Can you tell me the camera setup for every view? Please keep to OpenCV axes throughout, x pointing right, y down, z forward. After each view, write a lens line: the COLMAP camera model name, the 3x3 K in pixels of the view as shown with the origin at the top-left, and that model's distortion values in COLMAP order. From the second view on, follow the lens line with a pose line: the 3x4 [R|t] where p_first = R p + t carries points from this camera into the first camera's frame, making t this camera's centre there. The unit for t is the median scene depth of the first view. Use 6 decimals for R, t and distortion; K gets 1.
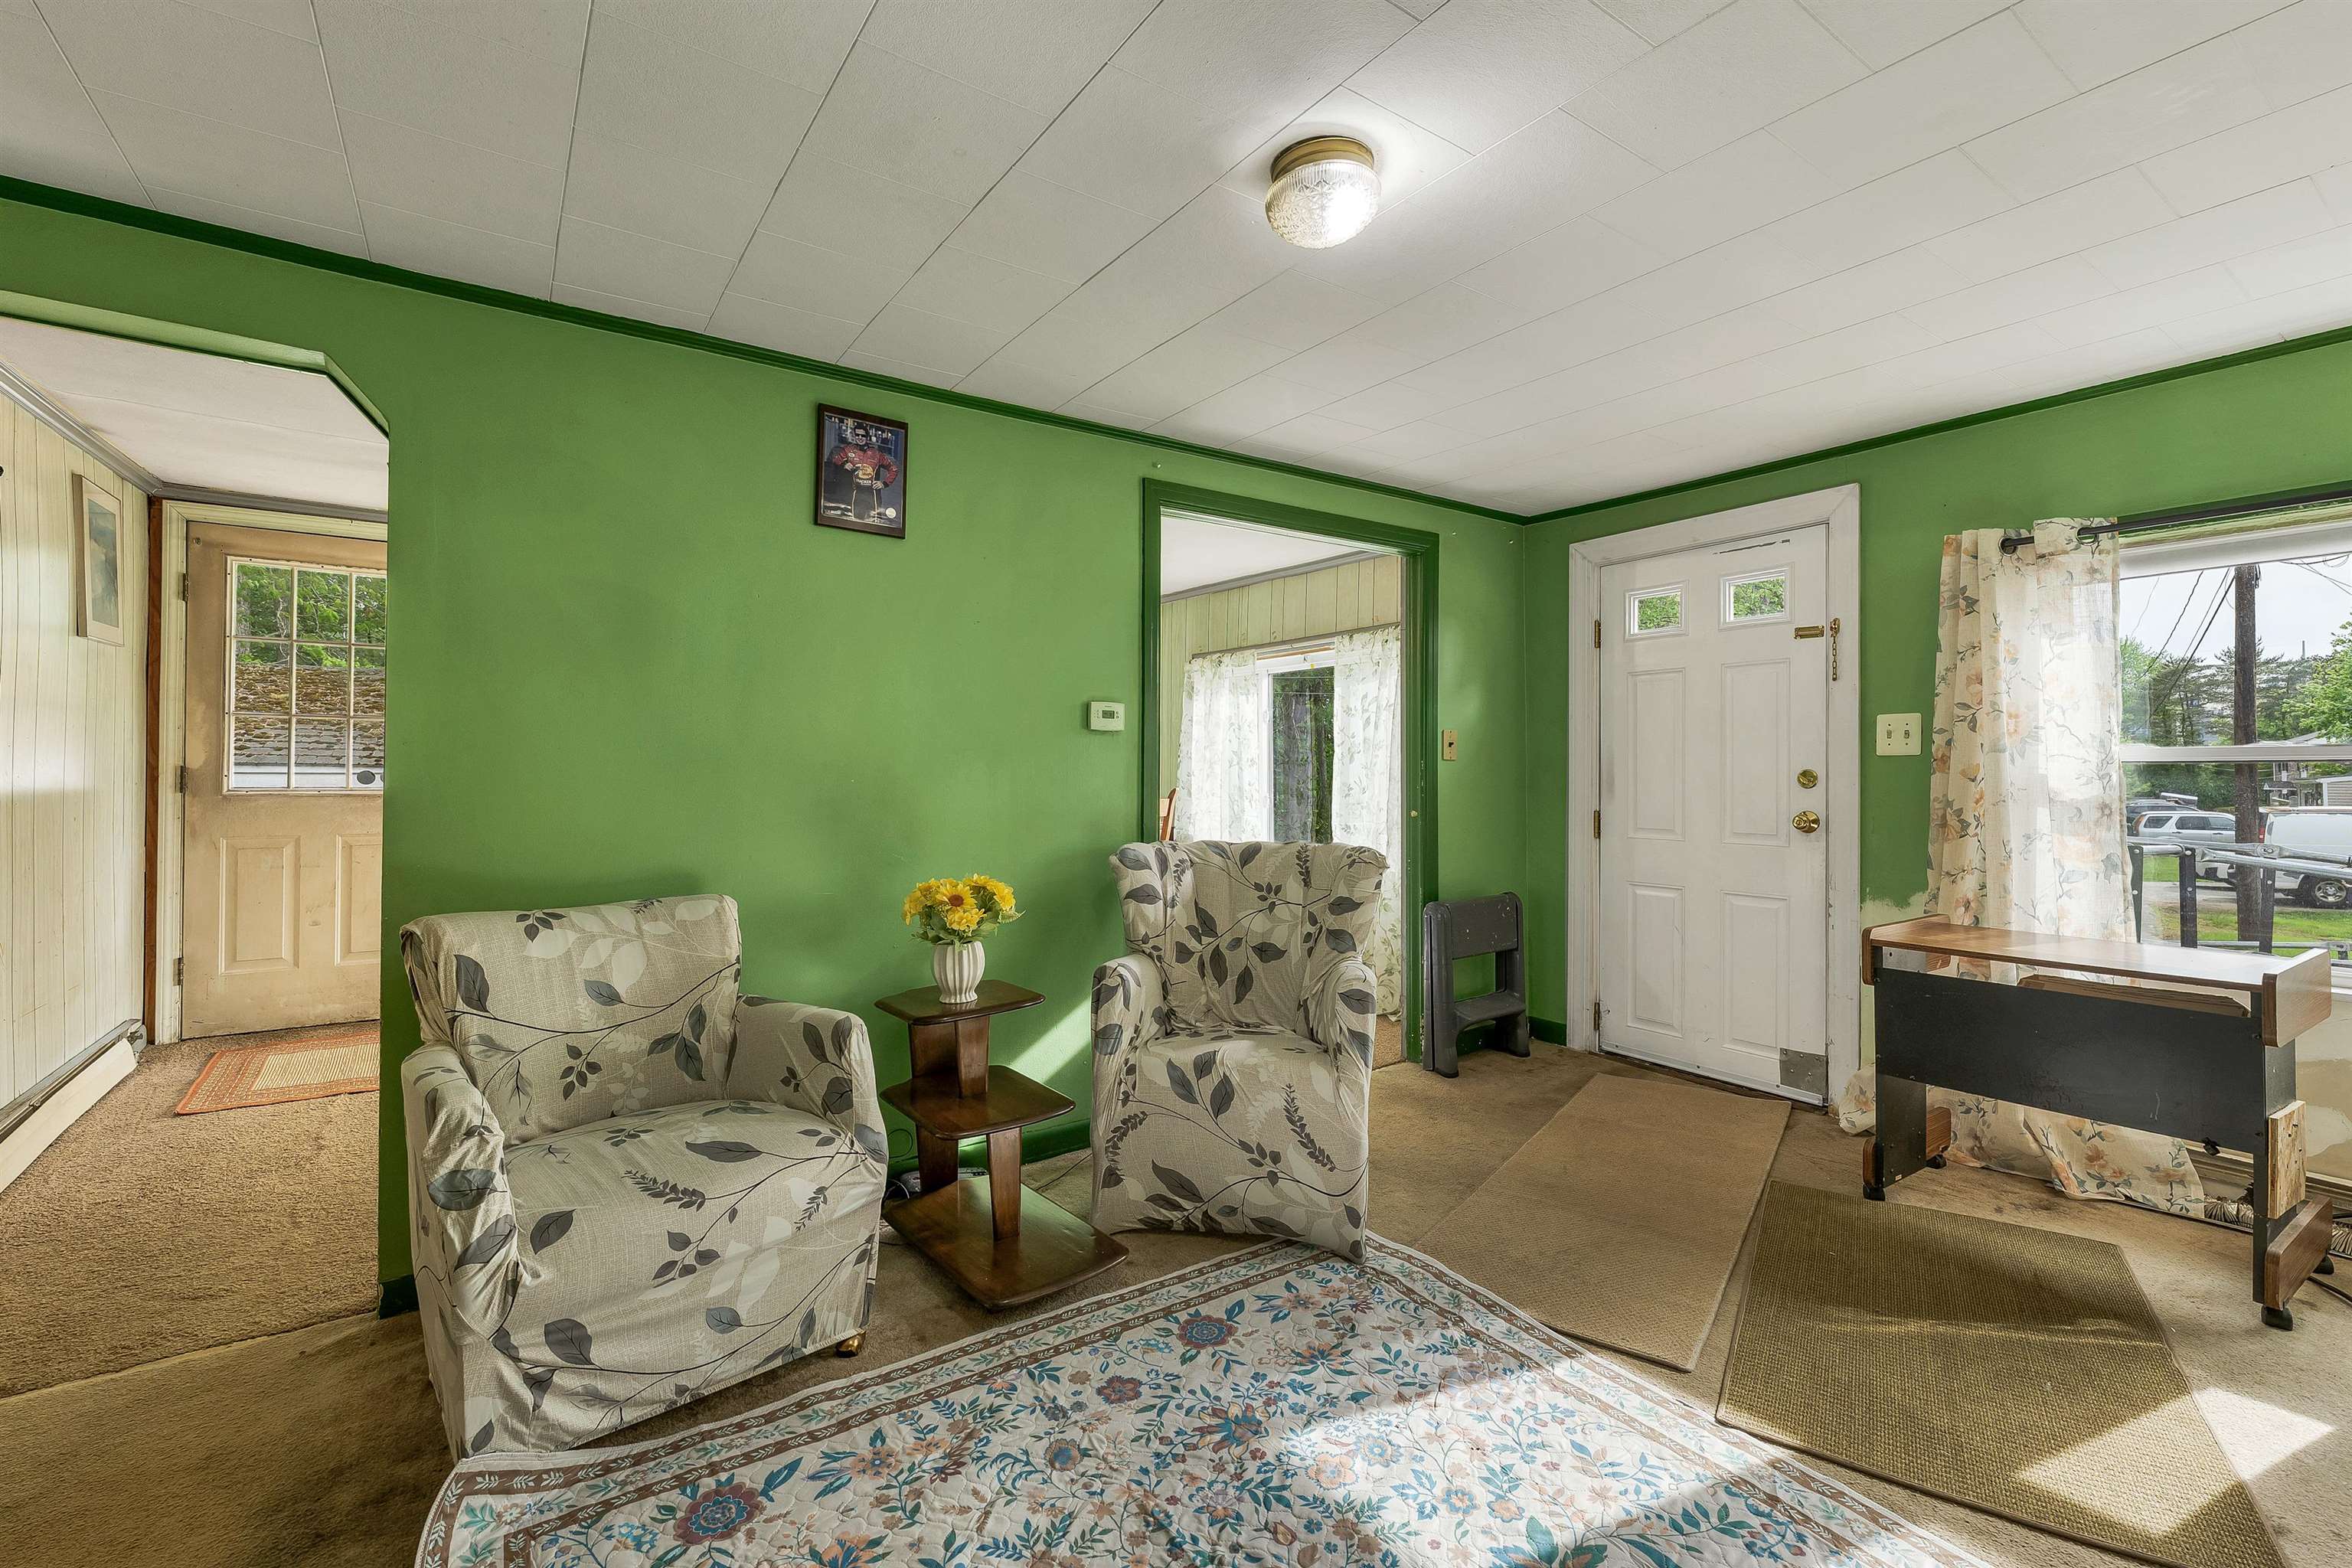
lens RADIAL K [[992.4, 0, 1143.3], [0, 992.4, 766.7], [0, 0, 1]] dist [-0.002290, 0.000525]
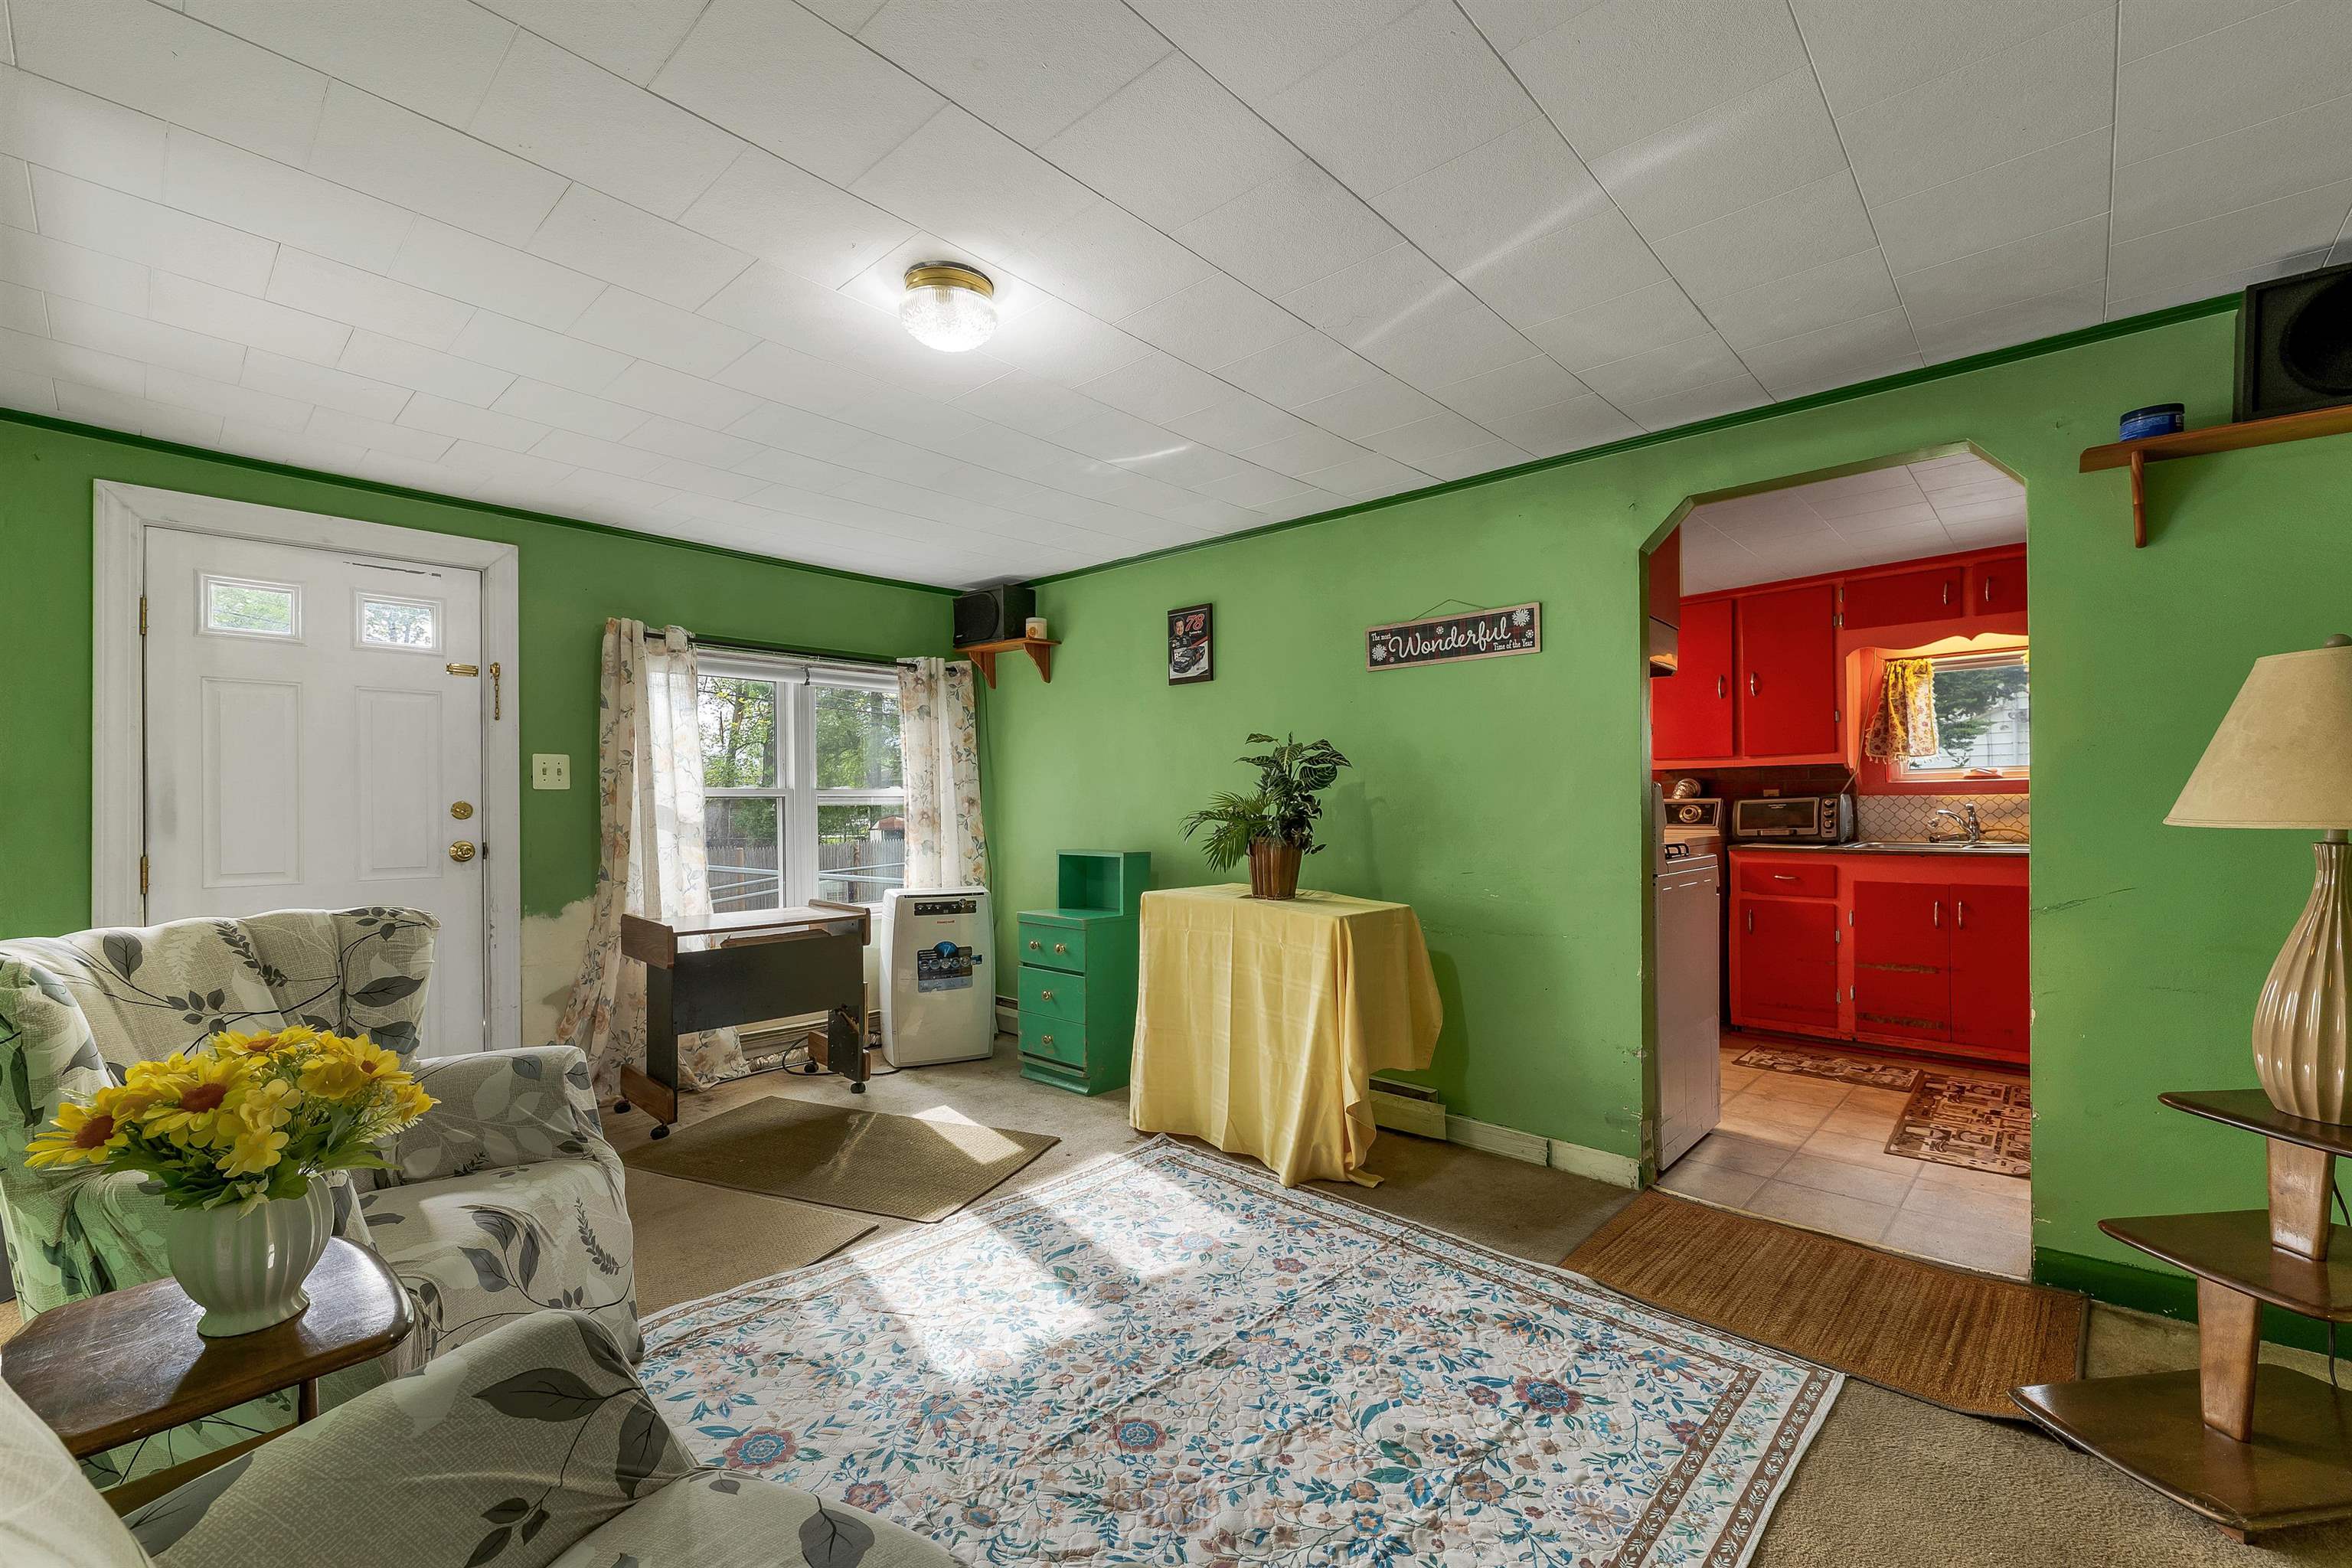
lens RADIAL K [[992.4, 0, 1166.9], [0, 992.4, 801.8], [0, 0, 1]] dist [-0.002290, 0.000525]
pose [[-0.219208, 0.001260, 0.975677, -0.731386], [-0.001492, 0.999998, -0.001627, 0.005444], [-0.975677, -0.001813, -0.219206, 0.719262]]
